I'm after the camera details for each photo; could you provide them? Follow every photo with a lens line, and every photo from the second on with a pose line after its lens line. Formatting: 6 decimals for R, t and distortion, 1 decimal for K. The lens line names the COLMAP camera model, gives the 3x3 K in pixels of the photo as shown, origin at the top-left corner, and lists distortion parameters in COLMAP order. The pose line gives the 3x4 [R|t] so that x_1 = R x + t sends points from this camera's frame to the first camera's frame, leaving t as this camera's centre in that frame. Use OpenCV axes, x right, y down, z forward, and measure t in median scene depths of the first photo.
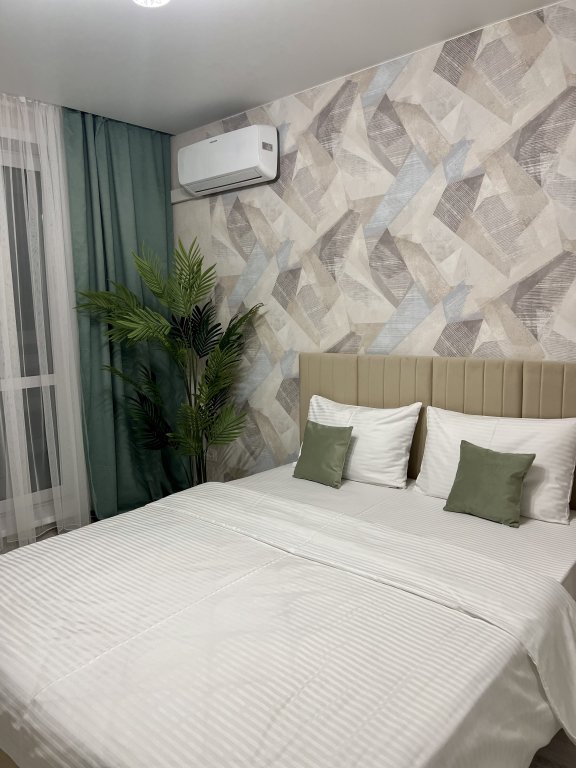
lens RADIAL K [[578.5, 0, 288.5], [0, 578.5, 384.6], [0, 0, 1]] dist [0.046759, -0.045046]
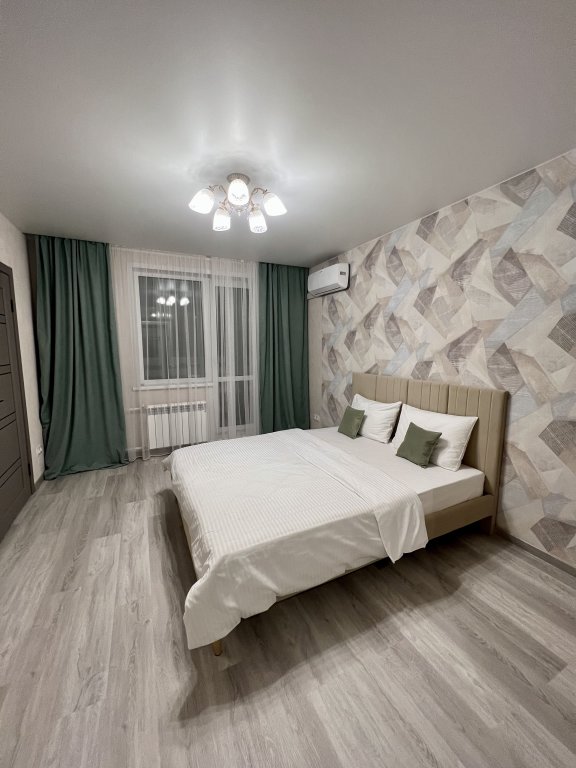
lens RADIAL K [[307.6, 0, 286.8], [0, 307.6, 385.8], [0, 0, 1]] dist [0.000990, 0.000275]
pose [[0.921971, 0.073315, -0.380255, 0.264638], [-0.070893, 0.997275, 0.020392, -0.016253], [0.380714, 0.008156, 0.924657, -0.110409]]
